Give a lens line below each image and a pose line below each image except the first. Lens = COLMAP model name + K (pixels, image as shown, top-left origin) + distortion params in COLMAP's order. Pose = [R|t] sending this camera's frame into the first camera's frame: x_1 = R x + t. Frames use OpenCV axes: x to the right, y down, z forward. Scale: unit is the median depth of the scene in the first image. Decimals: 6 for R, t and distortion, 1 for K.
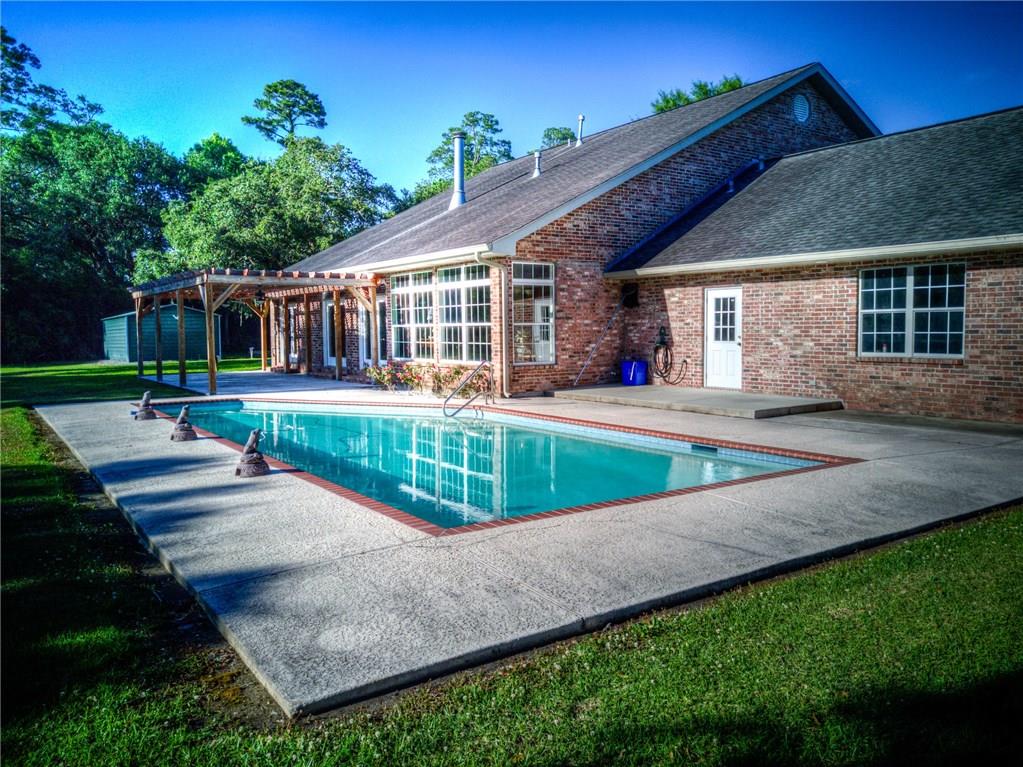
lens RADIAL K [[804.5, 0, 511.5], [0, 804.5, 383.5], [0, 0, 1]] dist [0.008530, 0.002864]
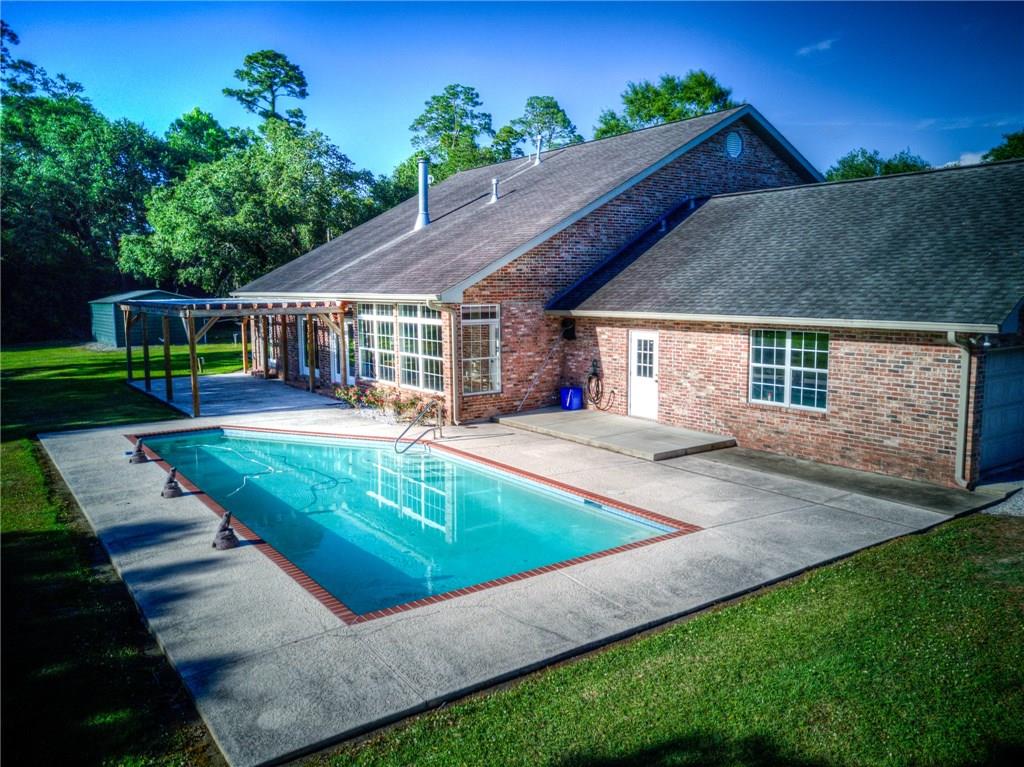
lens RADIAL K [[805.3, 0, 512.0], [0, 805.3, 383.5], [0, 0, 1]] dist [0.008530, 0.002864]
pose [[0.999902, -0.001014, 0.013986, 0.053321], [0.000267, 0.998576, 0.053351, -0.094951], [-0.014021, -0.053342, 0.998478, -0.126791]]
